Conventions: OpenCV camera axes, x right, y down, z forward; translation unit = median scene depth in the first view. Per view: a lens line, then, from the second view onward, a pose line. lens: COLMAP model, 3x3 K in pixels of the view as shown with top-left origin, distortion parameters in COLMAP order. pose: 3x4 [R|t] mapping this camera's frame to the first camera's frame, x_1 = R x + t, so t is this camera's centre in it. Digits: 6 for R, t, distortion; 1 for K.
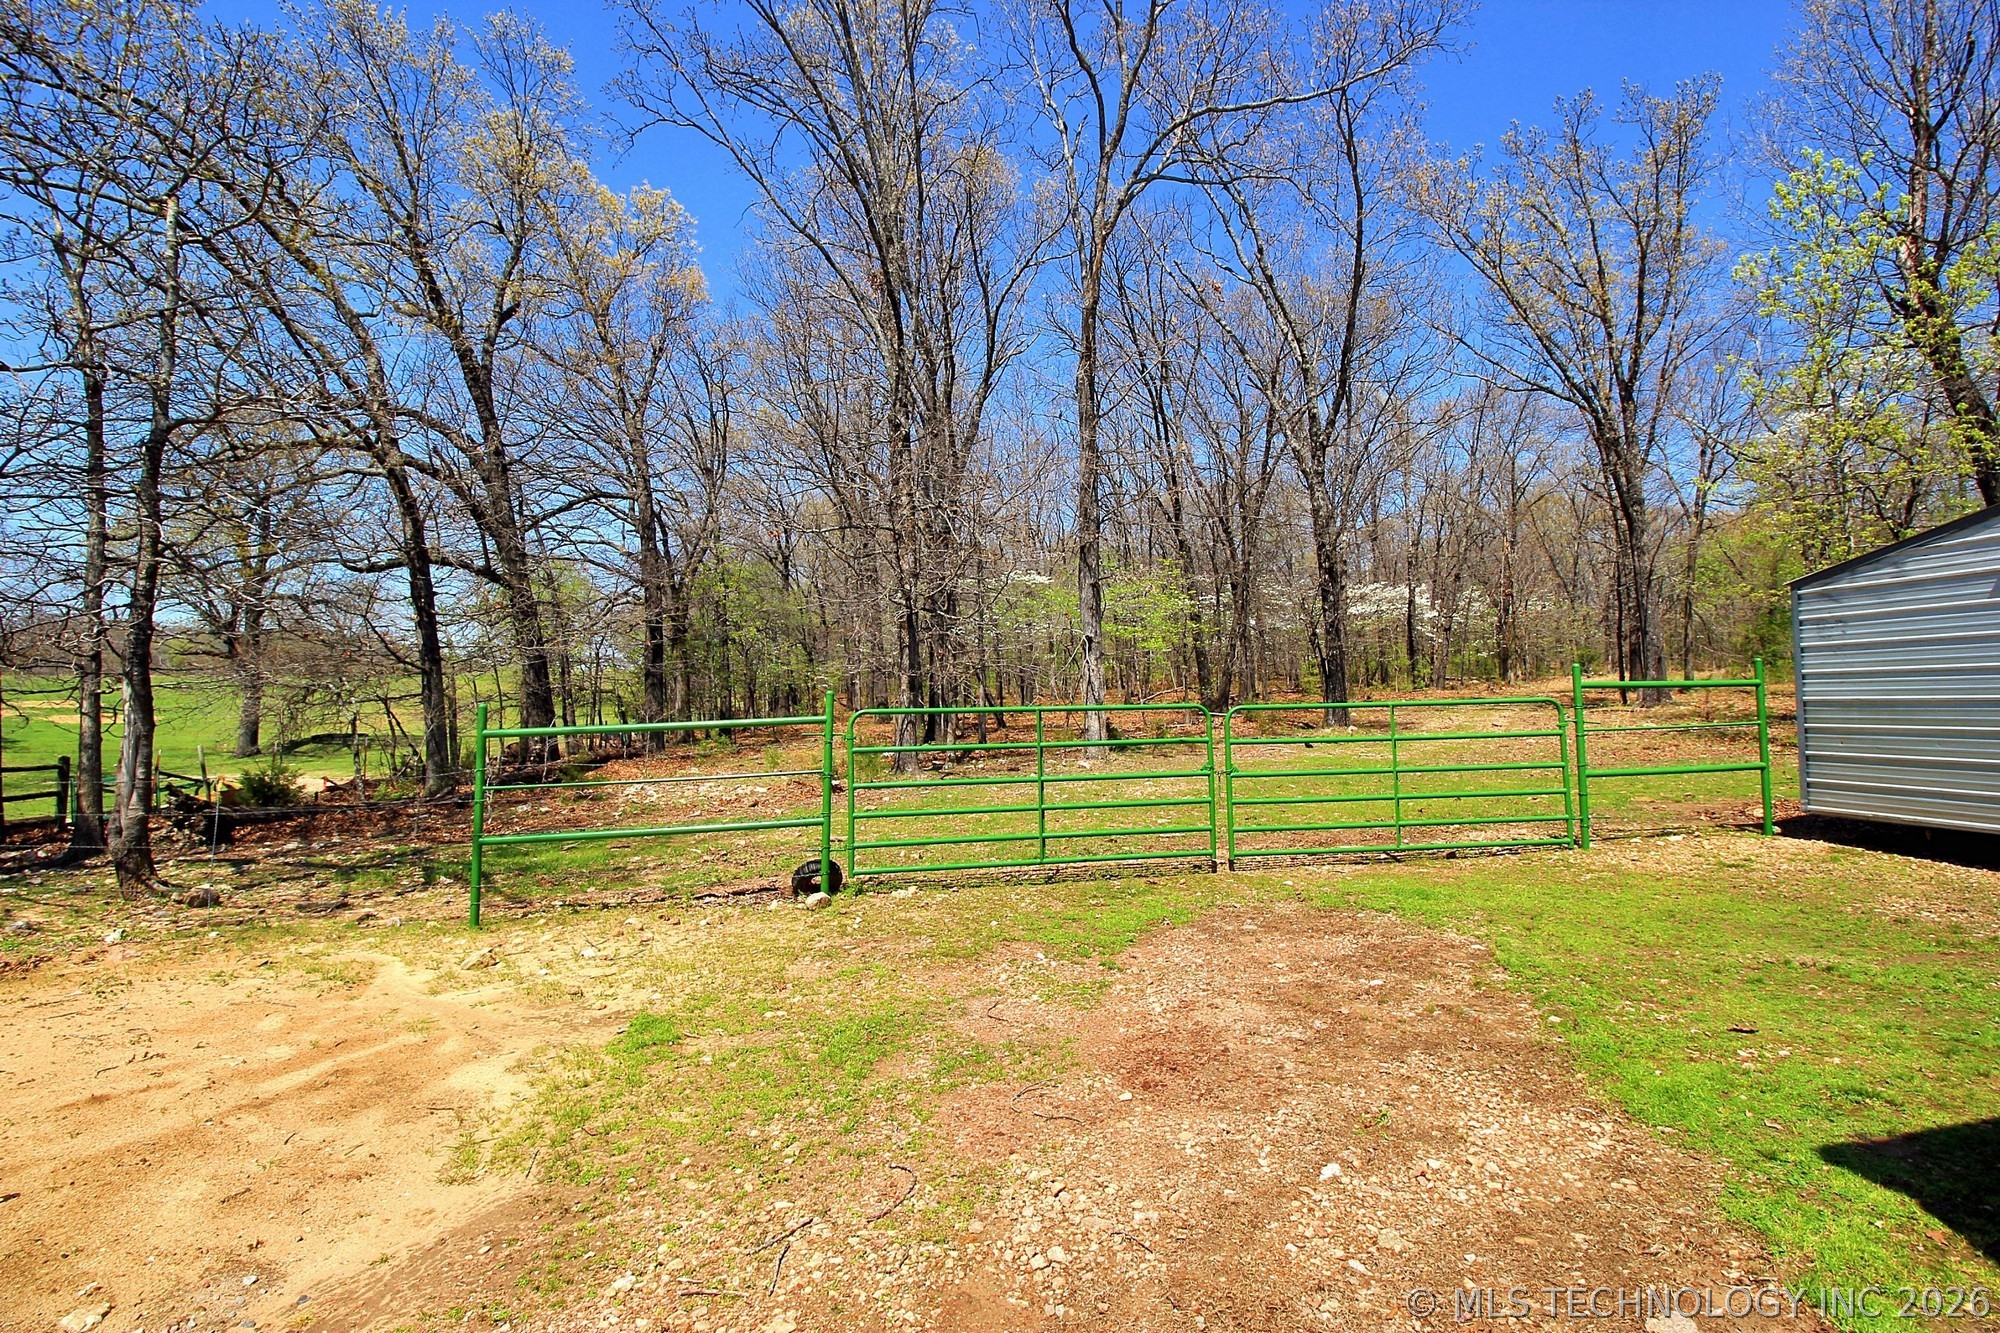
lens RADIAL K [[928.4, 0, 1006.1], [0, 928.4, 637.5], [0, 0, 1]] dist [0.001857, -0.016081]
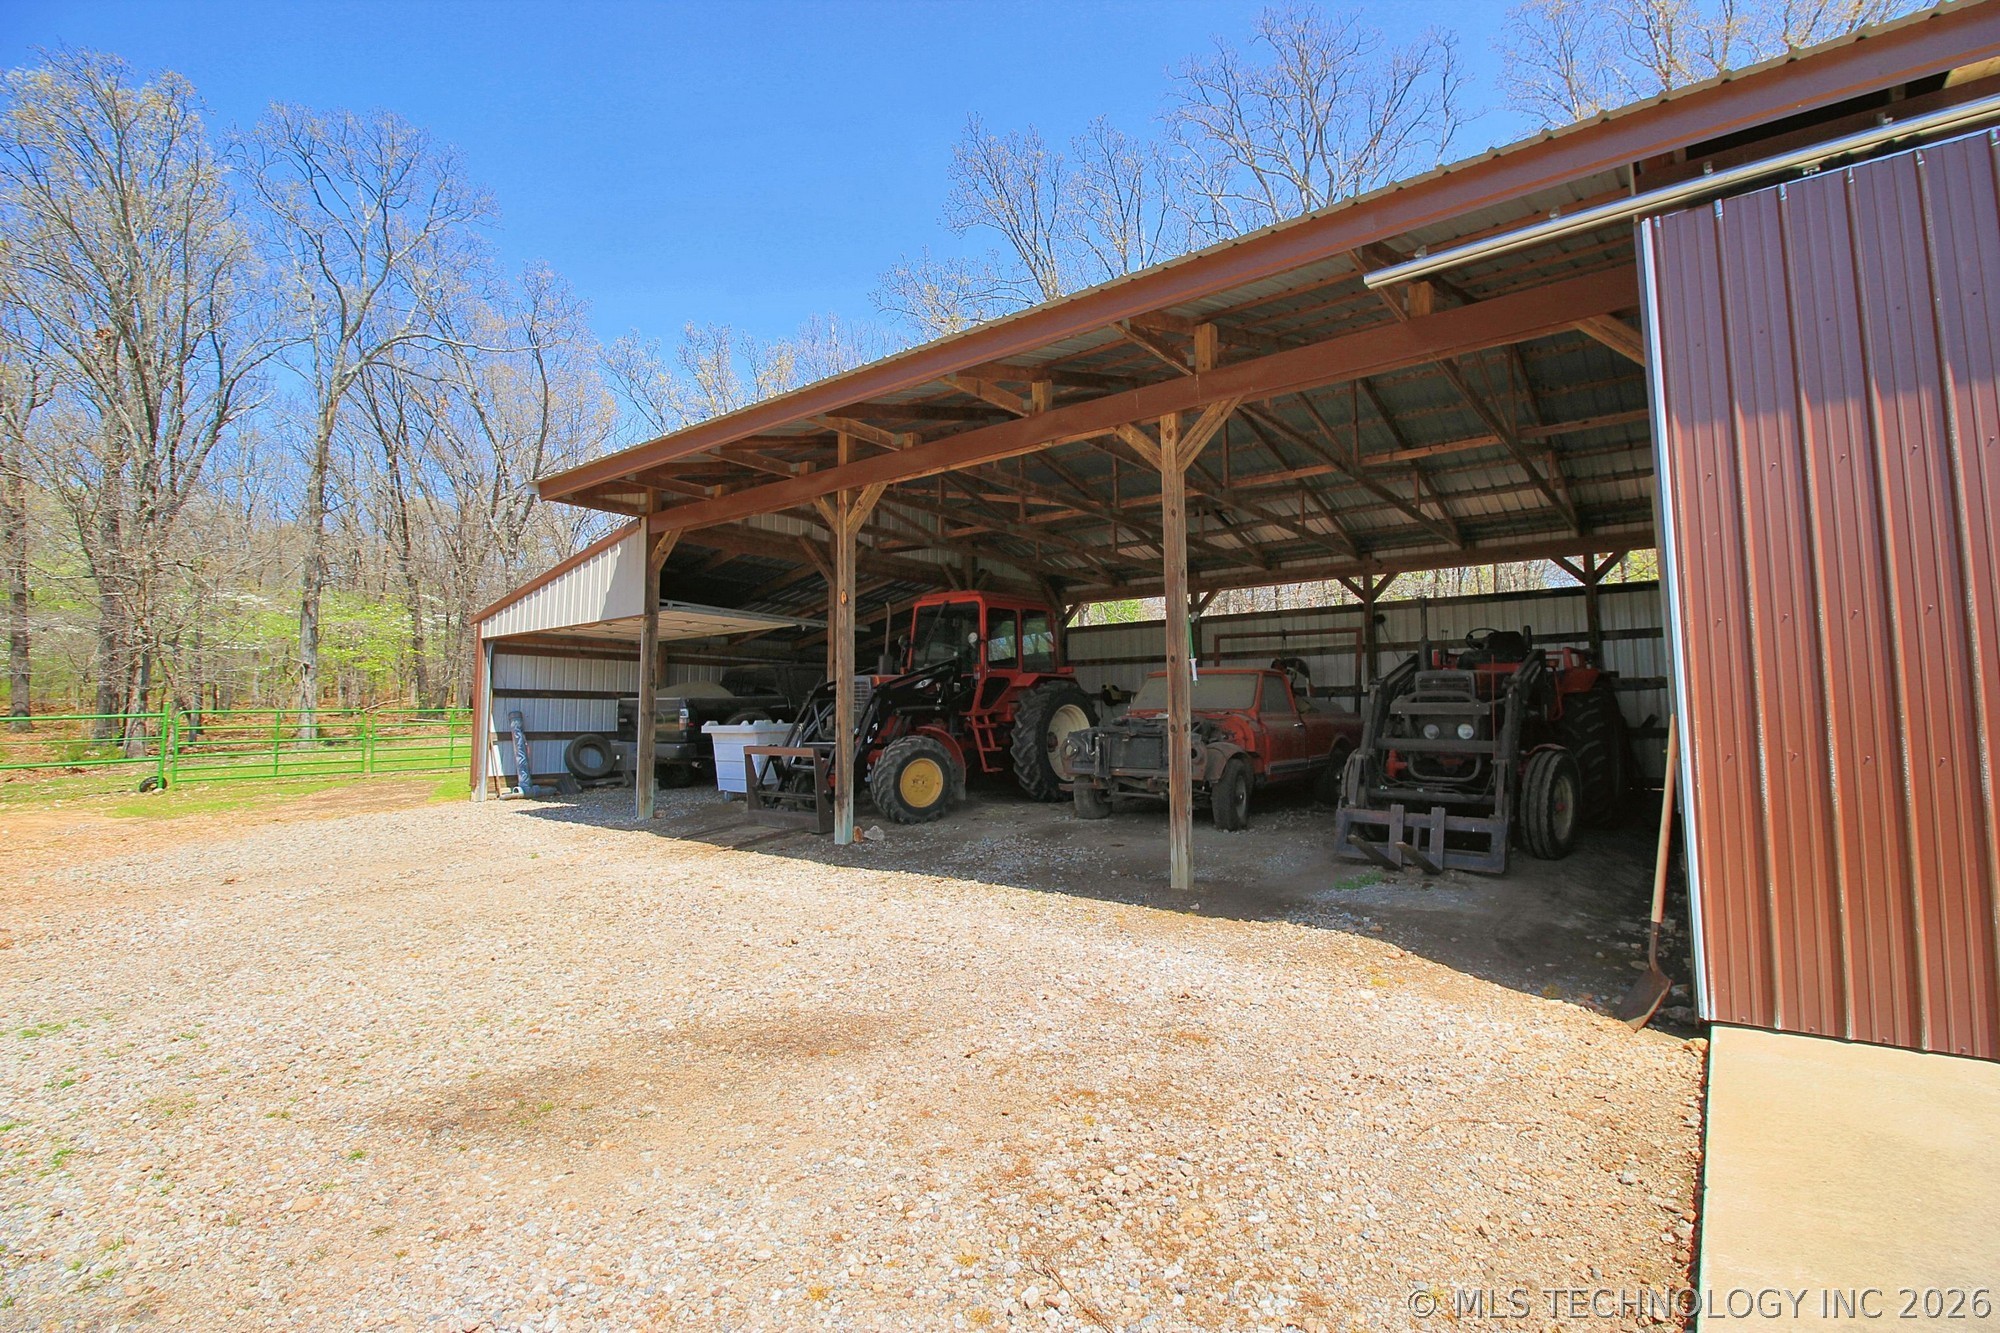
lens RADIAL K [[928.4, 0, 1006.1], [0, 928.4, 637.5], [0, 0, 1]] dist [0.001857, -0.016081]
pose [[0.740010, 0.059682, 0.669942, -0.187245], [-0.050340, 0.998176, -0.033317, -0.135650], [-0.670709, -0.009070, 0.741665, -2.117221]]
